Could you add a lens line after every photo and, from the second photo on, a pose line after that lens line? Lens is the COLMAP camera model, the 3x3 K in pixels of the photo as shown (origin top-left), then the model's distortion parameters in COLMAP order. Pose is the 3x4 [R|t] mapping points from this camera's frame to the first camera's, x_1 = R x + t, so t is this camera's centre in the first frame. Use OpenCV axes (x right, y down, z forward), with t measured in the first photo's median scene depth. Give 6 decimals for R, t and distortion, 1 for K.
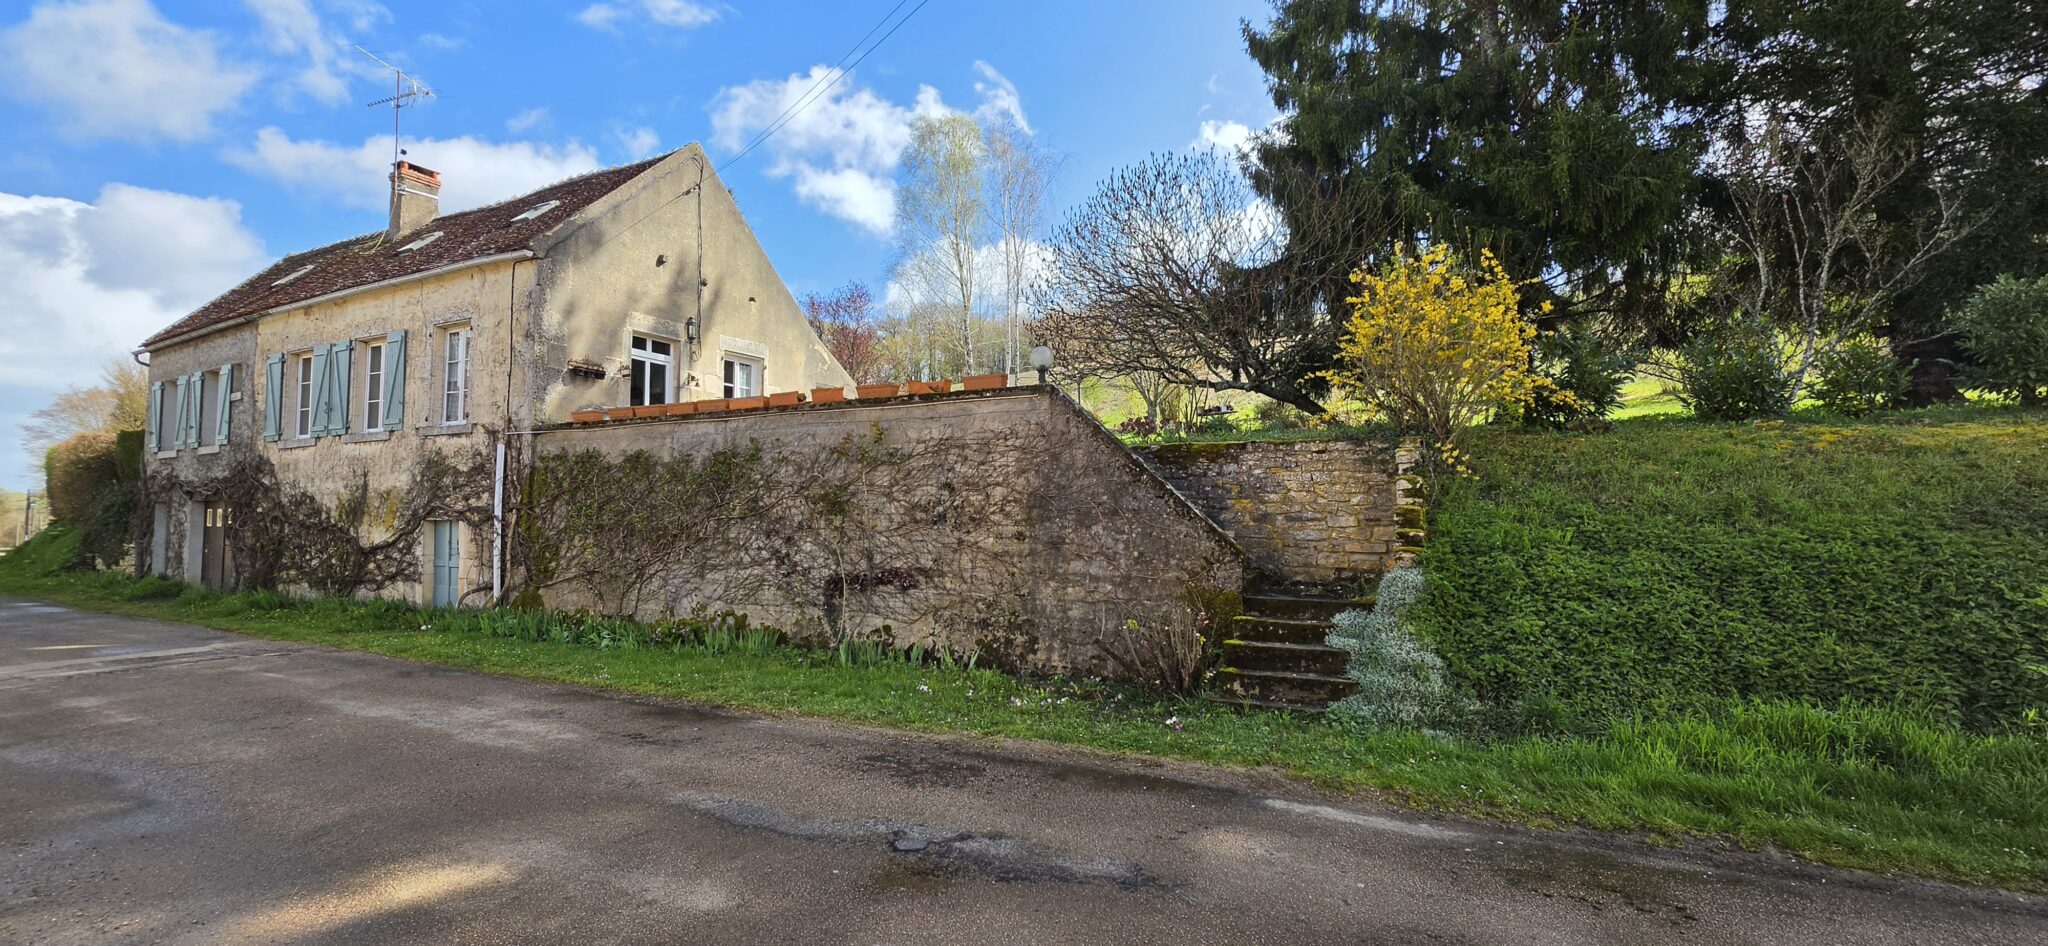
lens RADIAL K [[827.9, 0, 1024.0], [0, 827.9, 473.0], [0, 0, 1]] dist [0.001243, -0.000019]
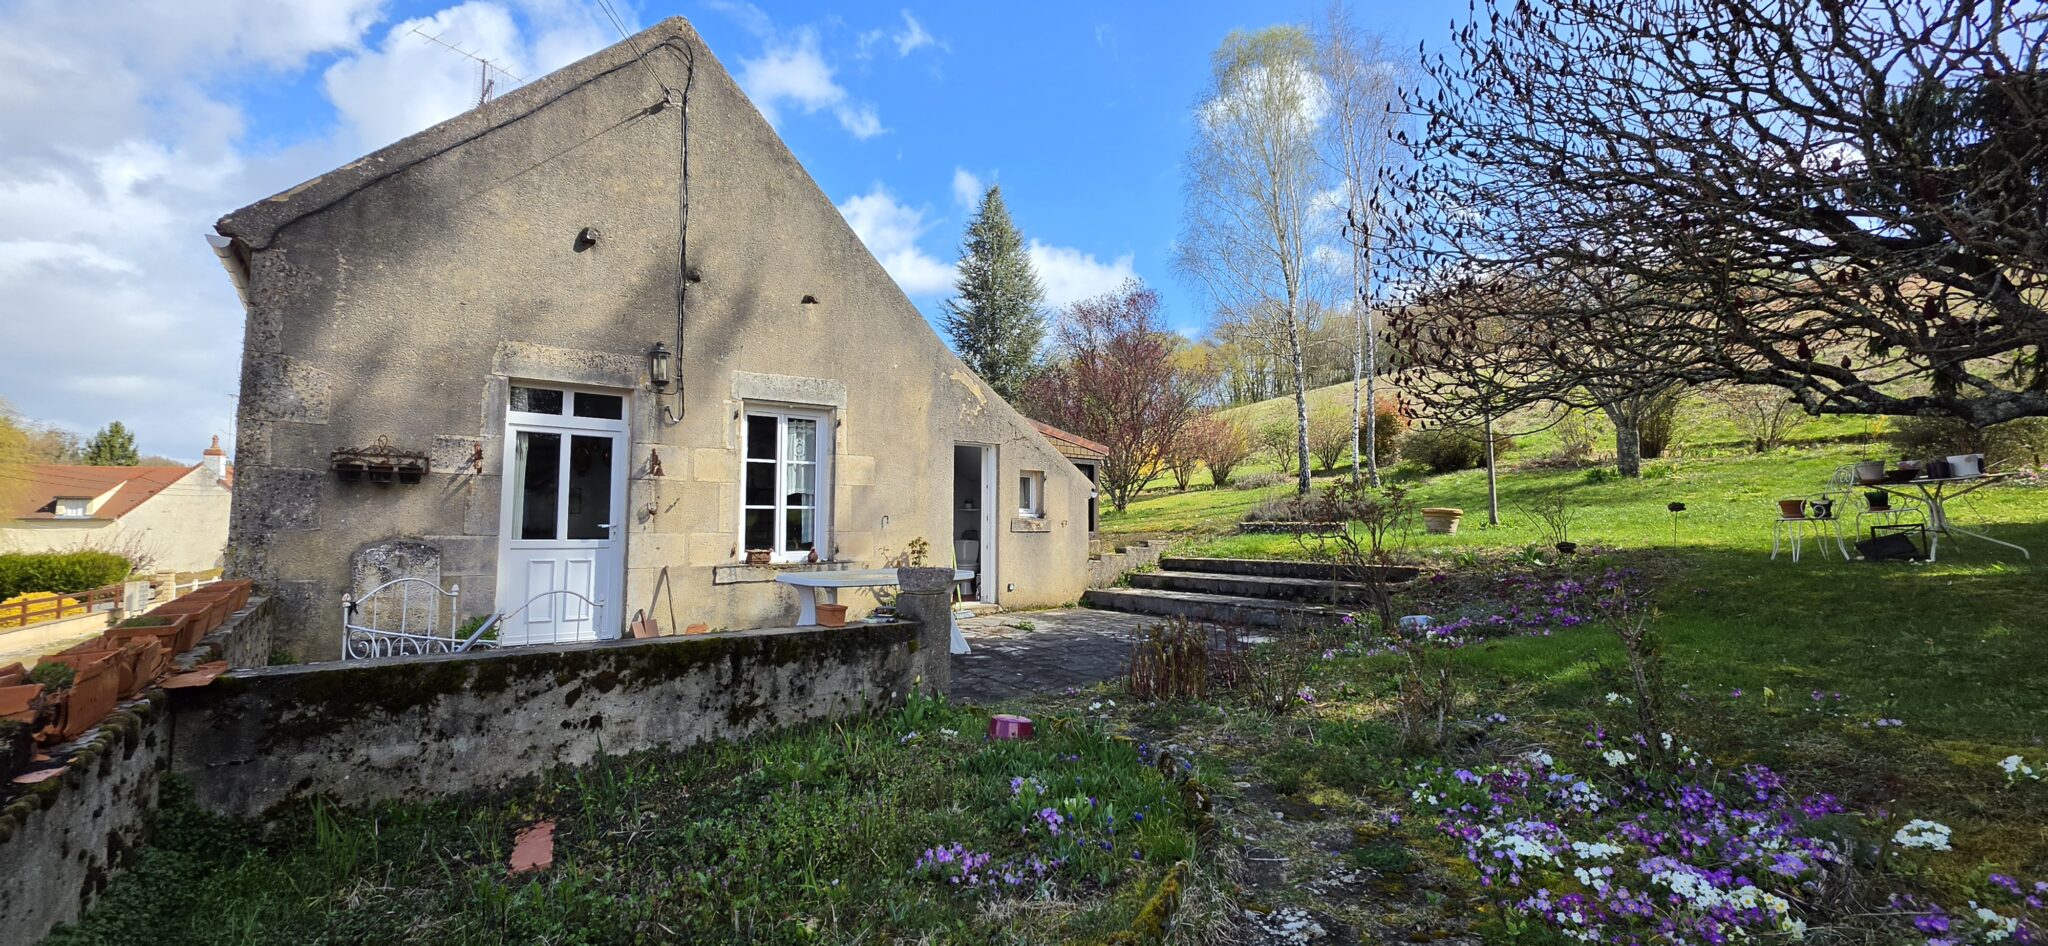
lens RADIAL K [[827.9, 0, 1024.0], [0, 827.9, 473.0], [0, 0, 1]] dist [0.001243, -0.000019]
pose [[0.912361, -0.020115, -0.408892, 0.020736], [0.016233, 0.999784, -0.012962, -0.091382], [0.409065, 0.005189, 0.912491, 0.592730]]
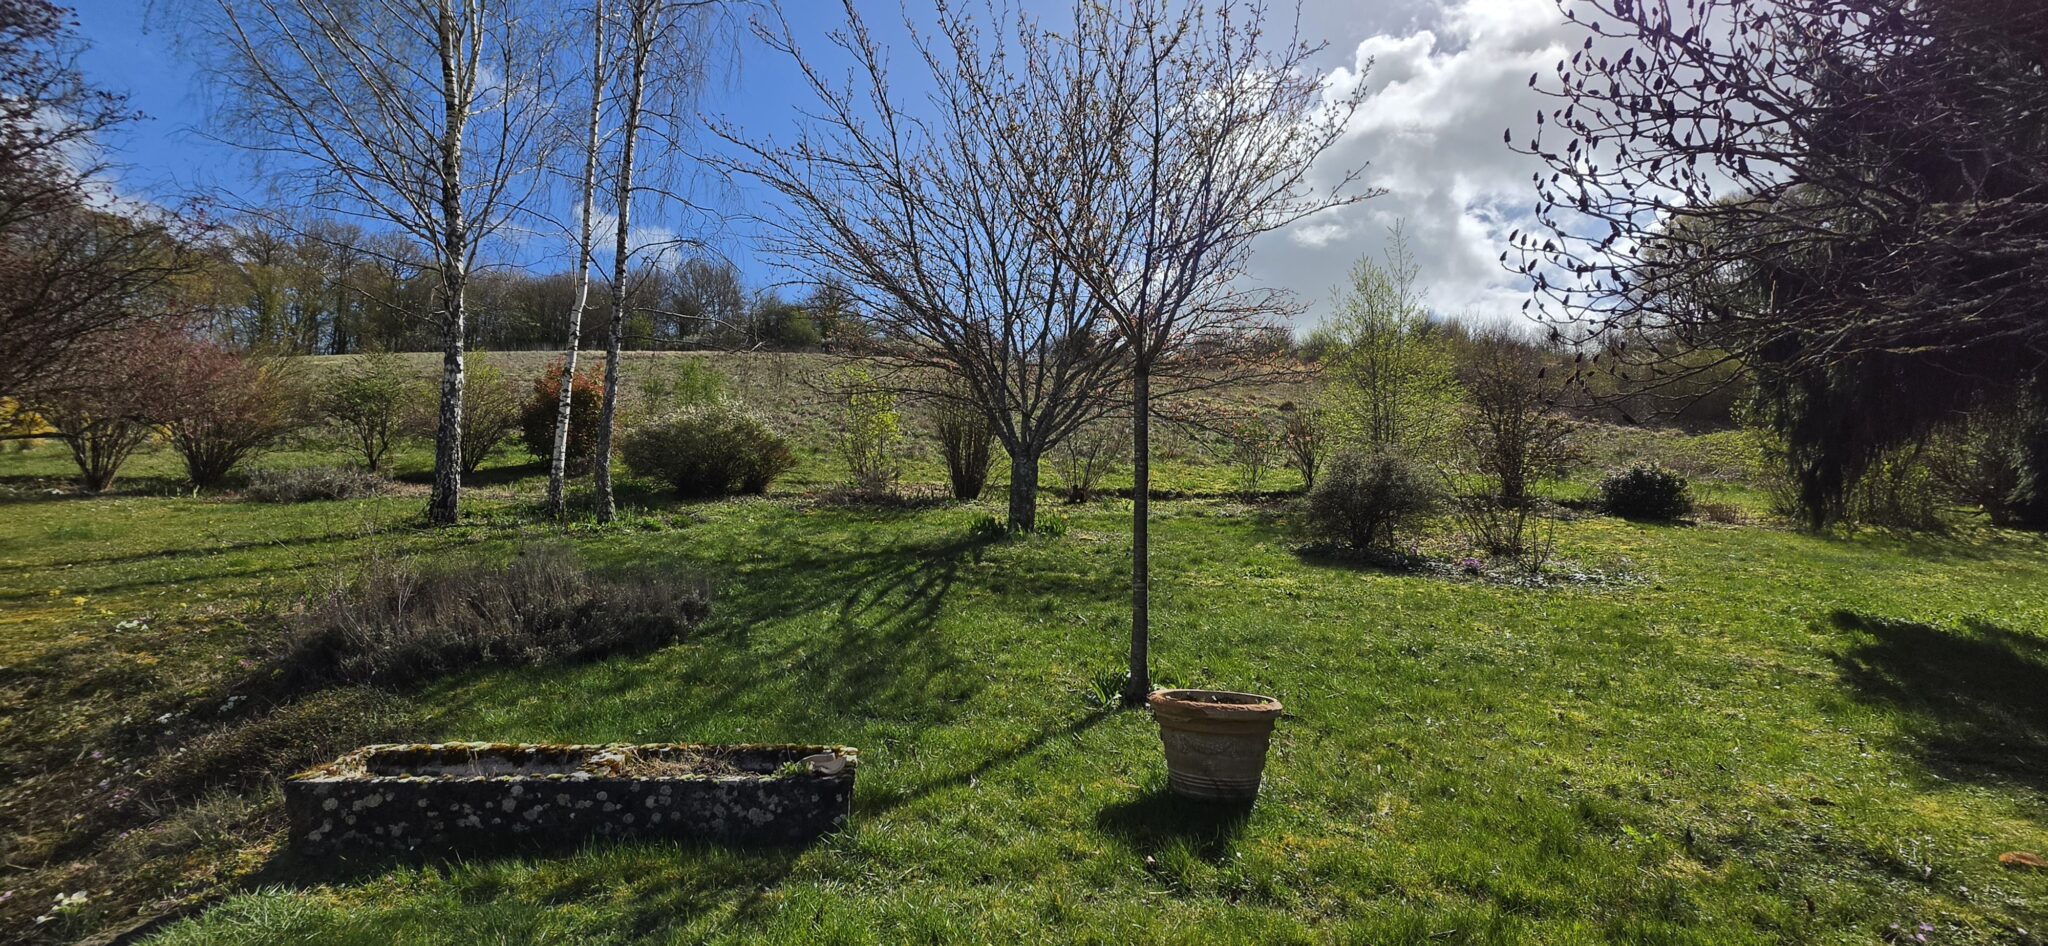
lens RADIAL K [[827.9, 0, 1024.0], [0, 827.9, 473.0], [0, 0, 1]] dist [0.001243, -0.000019]
pose [[0.832315, 0.074209, 0.549313, -0.116193], [-0.060008, 0.997237, -0.043796, -0.110273], [-0.551045, 0.003488, 0.834469, 1.340743]]
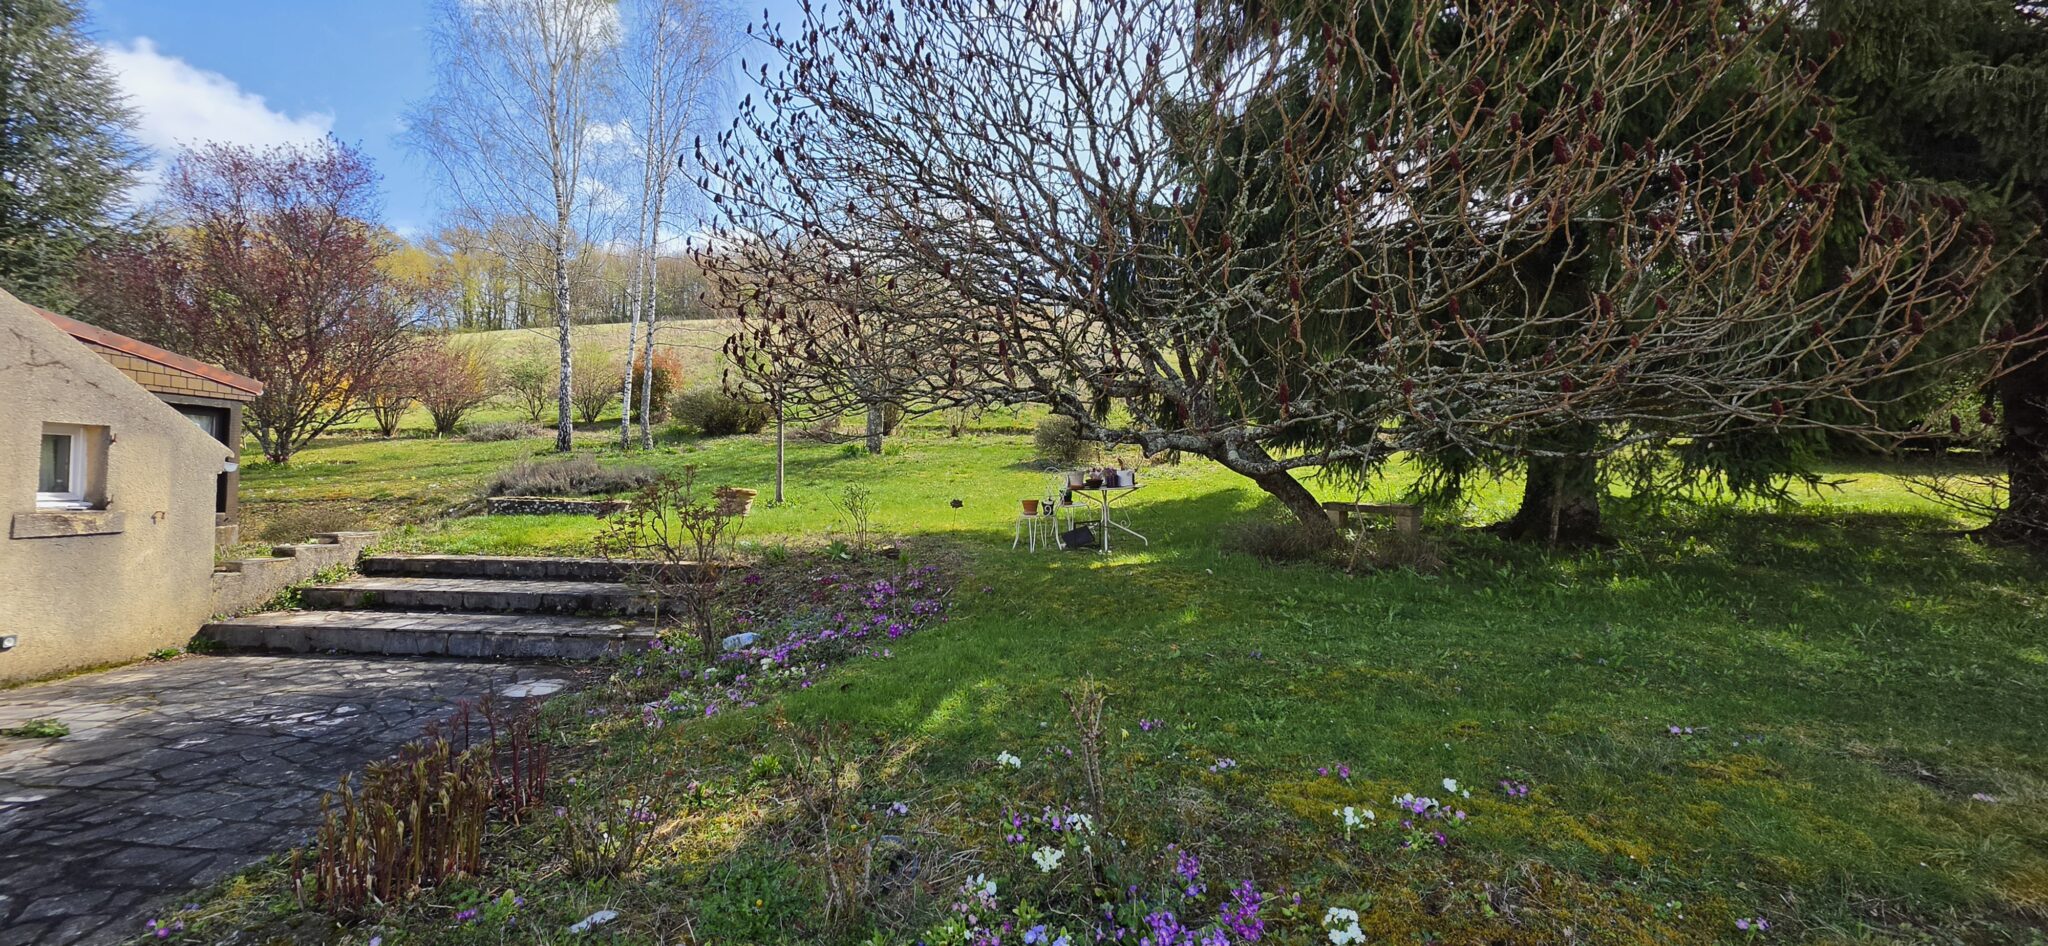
lens RADIAL K [[827.9, 0, 1024.0], [0, 827.9, 473.0], [0, 0, 1]] dist [0.001243, -0.000019]
pose [[0.908451, 0.031007, 0.416839, -0.017023], [-0.049598, 0.998196, 0.033840, -0.113367], [-0.415037, -0.051417, 0.908350, 0.694463]]
